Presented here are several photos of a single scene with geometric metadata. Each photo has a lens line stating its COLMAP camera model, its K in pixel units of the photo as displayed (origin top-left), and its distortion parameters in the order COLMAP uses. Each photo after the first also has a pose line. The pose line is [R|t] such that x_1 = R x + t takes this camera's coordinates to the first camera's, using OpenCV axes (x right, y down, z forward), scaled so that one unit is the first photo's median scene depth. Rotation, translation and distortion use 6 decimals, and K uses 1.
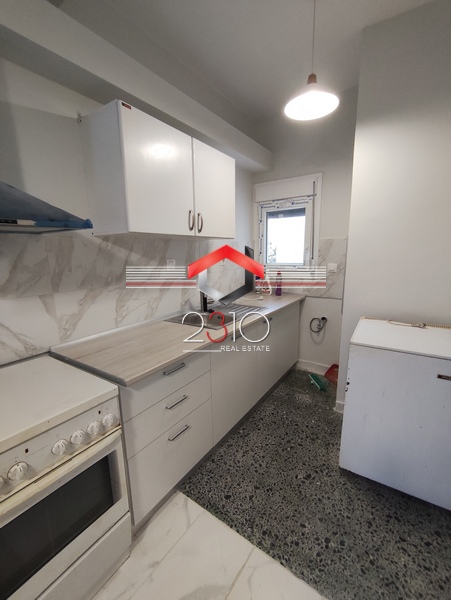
lens RADIAL K [[266.8, 0, 225.1], [0, 266.8, 303.3], [0, 0, 1]] dist [-0.007042, 0.004085]
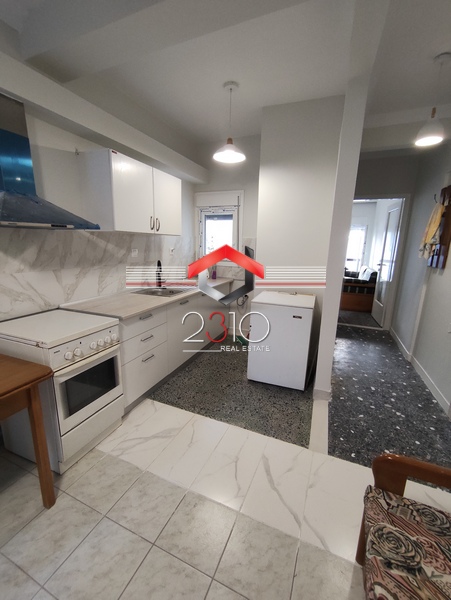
lens RADIAL K [[266.8, 0, 225.1], [0, 266.8, 302.5], [0, 0, 1]] dist [-0.007042, 0.004085]
pose [[0.977397, -0.008231, 0.211252, -0.047394], [0.002908, 0.999671, 0.025494, 0.093819], [-0.211392, -0.024304, 0.977099, -0.545715]]
